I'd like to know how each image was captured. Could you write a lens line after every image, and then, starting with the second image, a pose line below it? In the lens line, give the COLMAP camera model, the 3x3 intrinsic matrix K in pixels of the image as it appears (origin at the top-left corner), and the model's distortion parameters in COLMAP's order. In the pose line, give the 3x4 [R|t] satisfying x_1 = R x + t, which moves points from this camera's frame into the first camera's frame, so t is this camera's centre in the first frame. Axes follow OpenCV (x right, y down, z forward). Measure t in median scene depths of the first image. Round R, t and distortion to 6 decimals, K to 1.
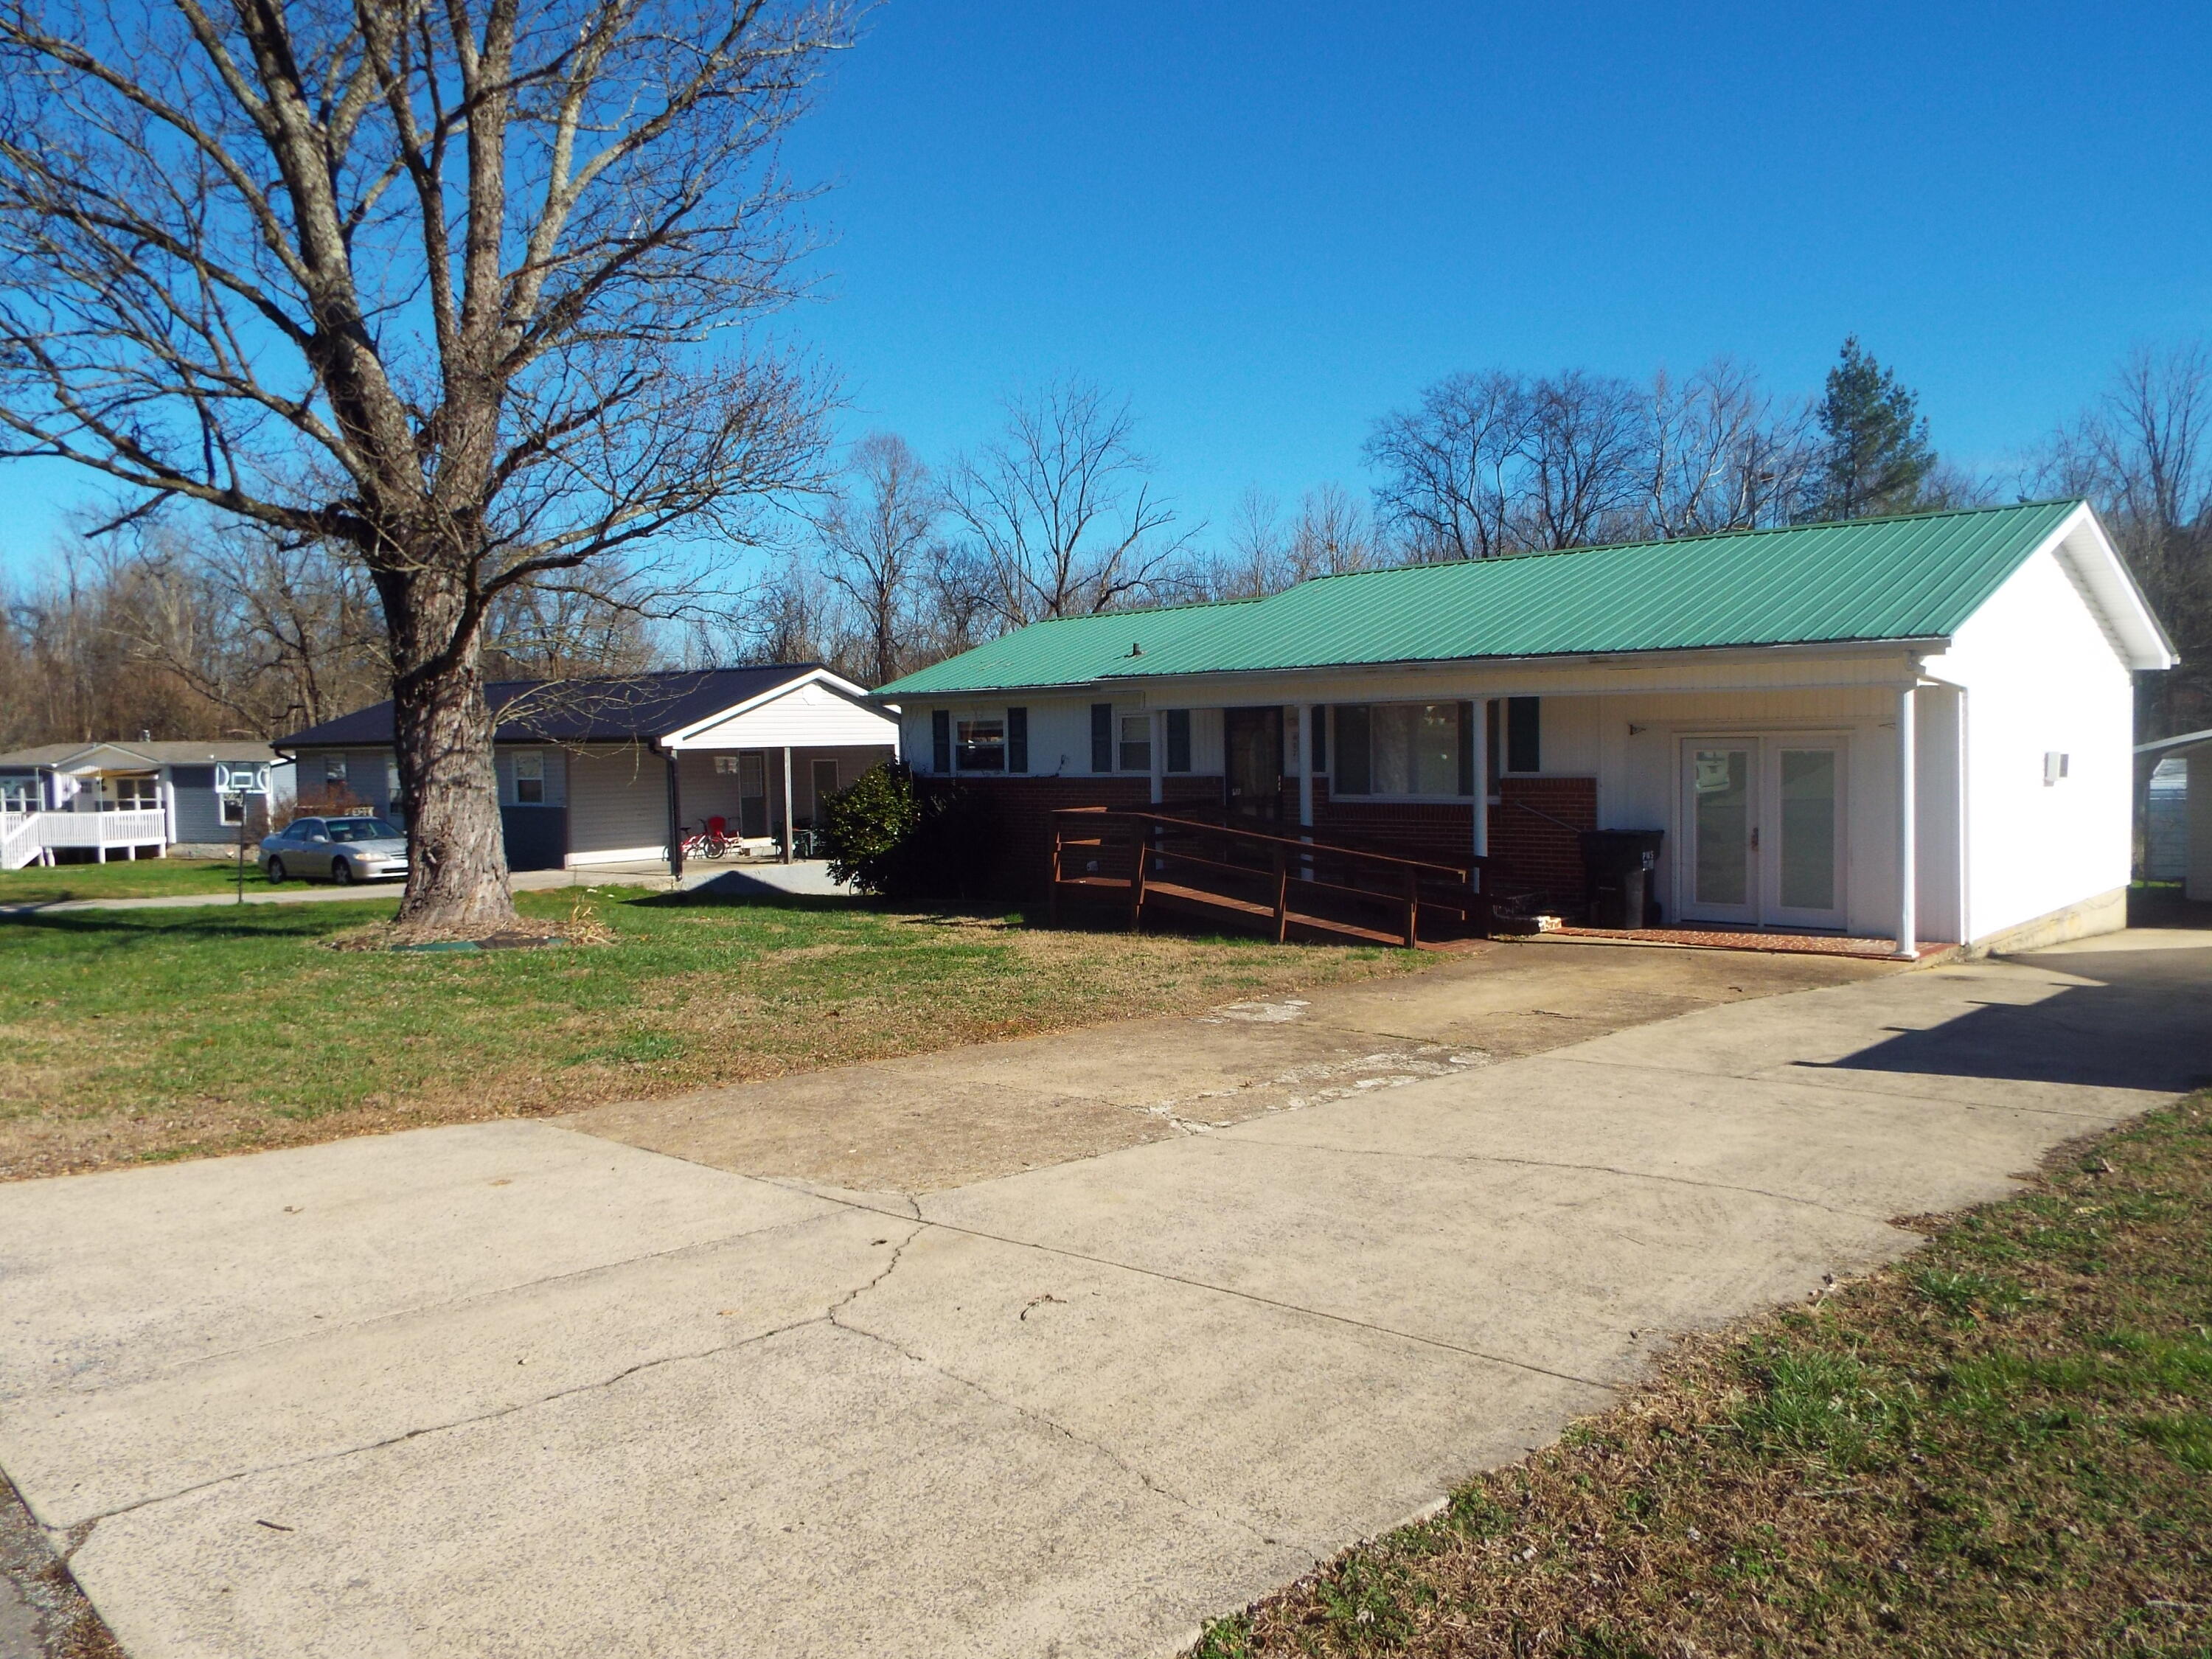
lens RADIAL K [[1658.3, 0, 1234.0], [0, 1658.3, 824.3], [0, 0, 1]] dist [-0.053137, 0.072667]
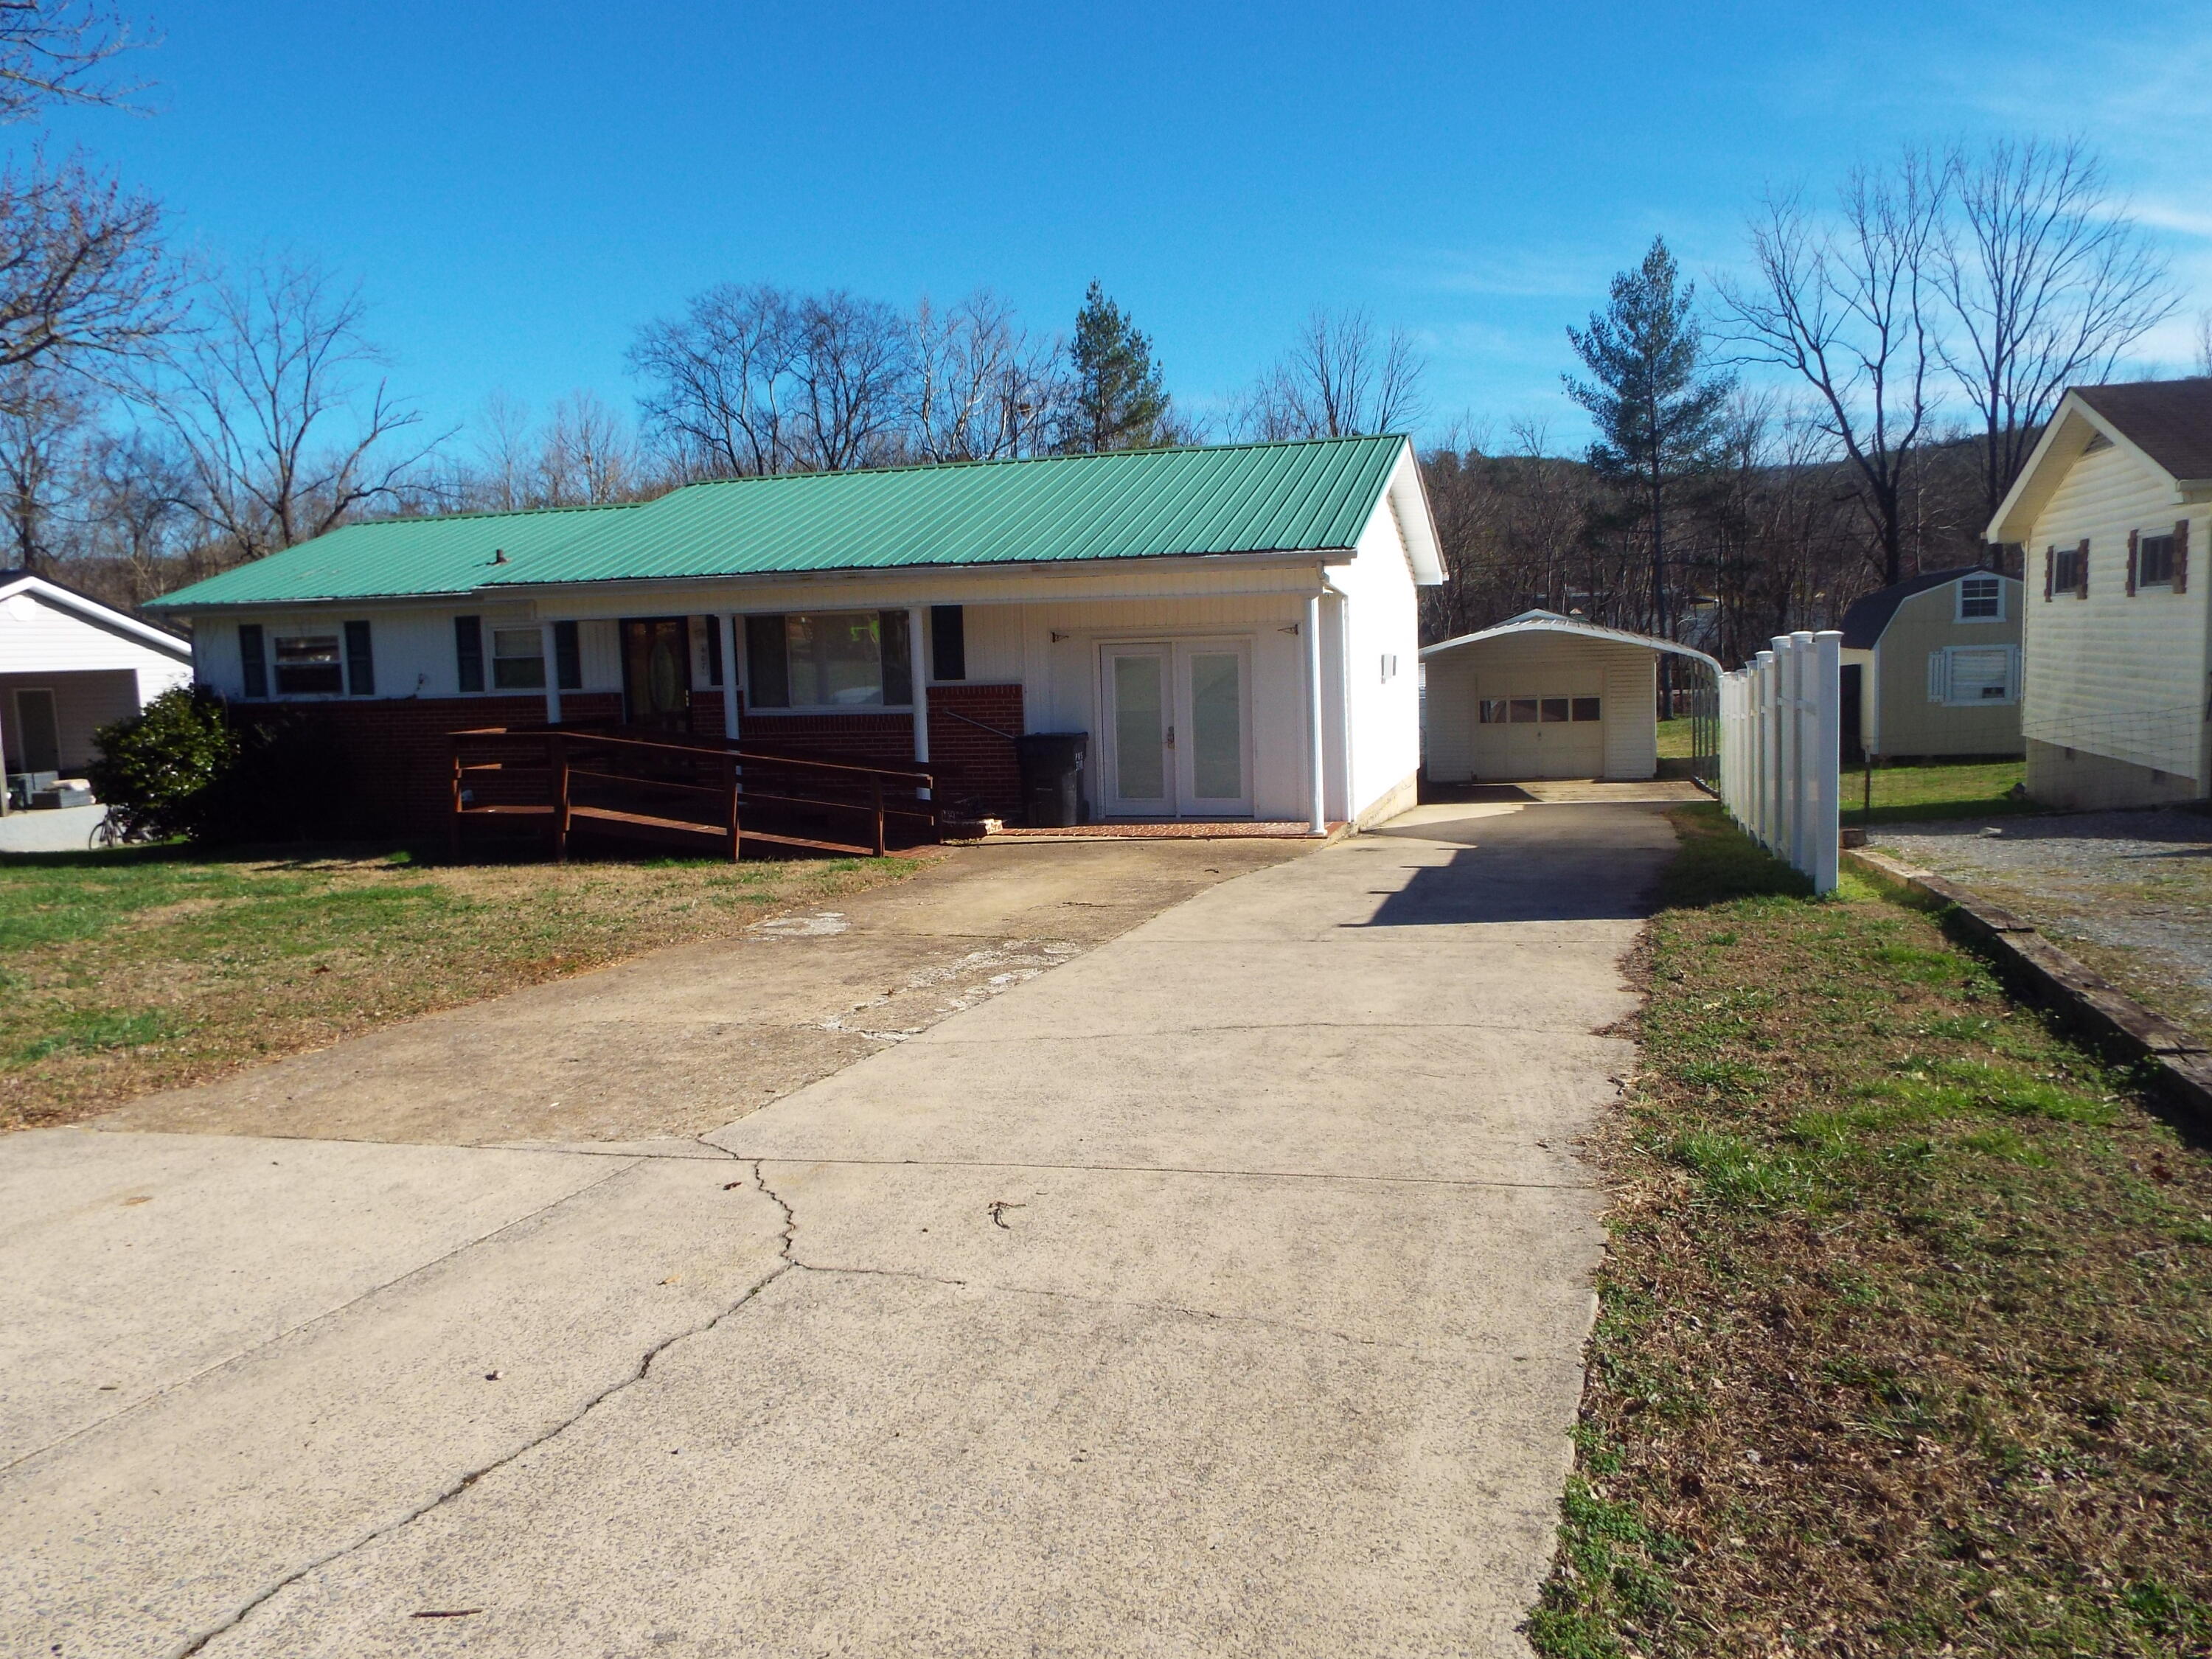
lens RADIAL K [[1630.3, 0, 1119.0], [0, 1630.3, 816.7], [0, 0, 1]] dist [-0.045825, 0.061634]
pose [[0.891501, -0.054102, 0.449776, -0.191145], [0.037317, 0.998239, 0.046109, 0.010208], [-0.451479, -0.024322, 0.891950, 0.060086]]
